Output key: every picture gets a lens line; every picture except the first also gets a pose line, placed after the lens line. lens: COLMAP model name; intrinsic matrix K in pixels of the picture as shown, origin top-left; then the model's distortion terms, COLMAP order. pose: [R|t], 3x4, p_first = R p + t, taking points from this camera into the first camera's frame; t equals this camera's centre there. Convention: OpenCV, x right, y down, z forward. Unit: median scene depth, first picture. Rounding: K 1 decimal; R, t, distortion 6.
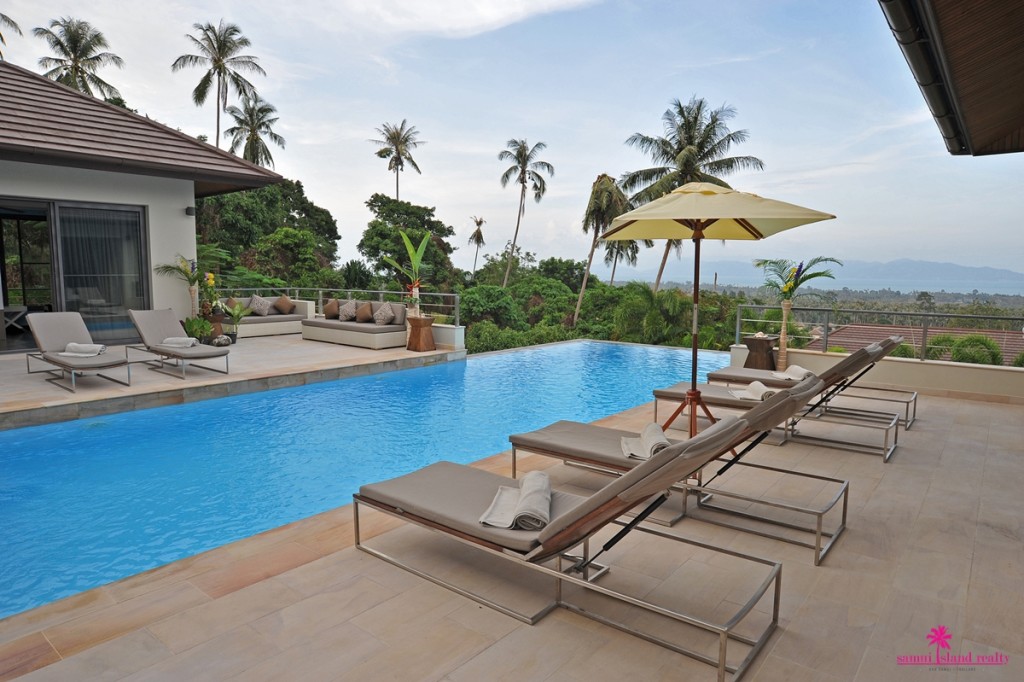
lens RADIAL K [[644.9, 0, 516.5], [0, 644.9, 347.6], [0, 0, 1]] dist [-0.087330, 0.052156]
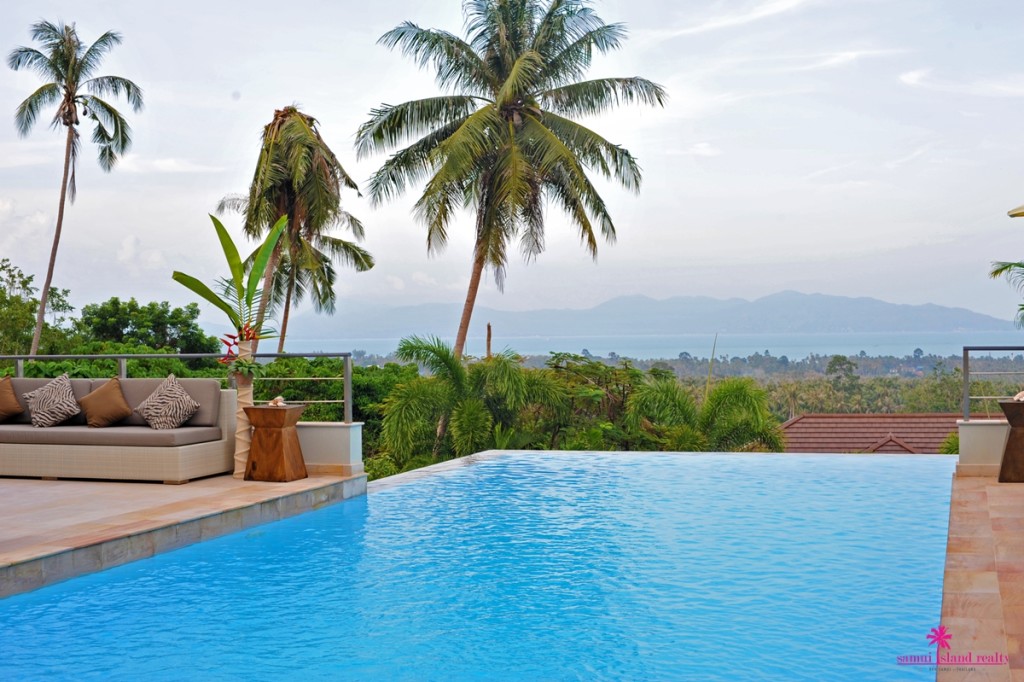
lens RADIAL K [[1492.0, 0, 507.5], [0, 1492.0, 390.0], [0, 0, 1]] dist [-0.074977, 0.000000]
pose [[0.930326, -0.035305, 0.365031, -0.107717], [0.064421, 0.995611, -0.067891, 0.006552], [-0.361032, 0.086677, 0.928516, -0.005492]]
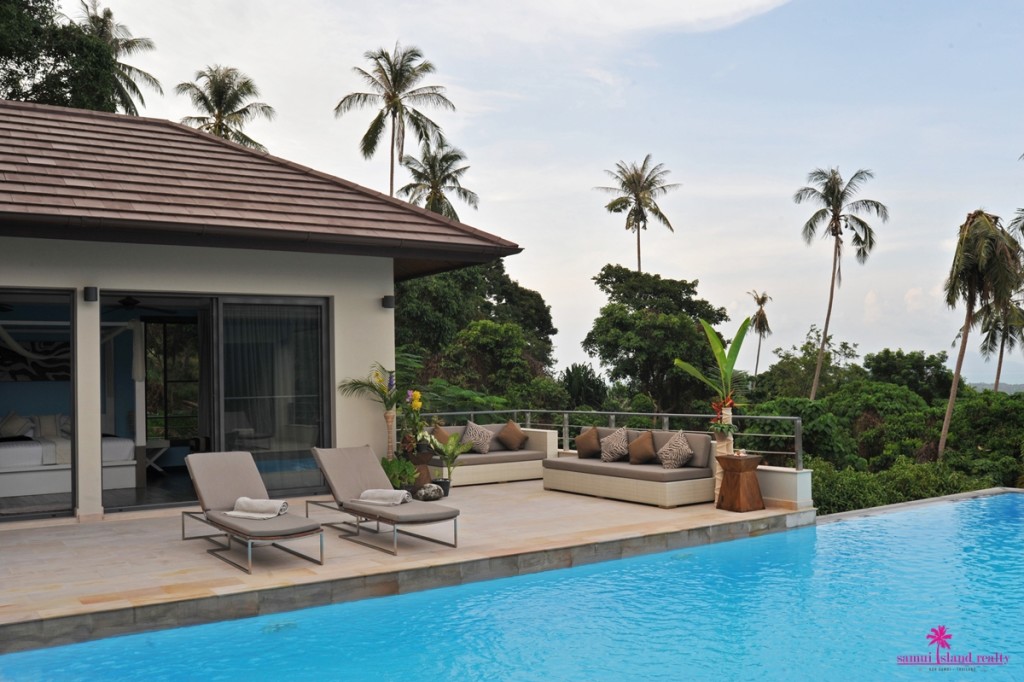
lens RADIAL K [[980.3, 0, 507.9], [0, 980.3, 347.0], [0, 0, 1]] dist [-0.057258, 0.000000]
pose [[0.953793, -0.038766, -0.297953, -0.022119], [-0.005935, 0.989017, -0.147679, -0.002980], [0.300406, 0.142624, 0.943088, 0.010775]]
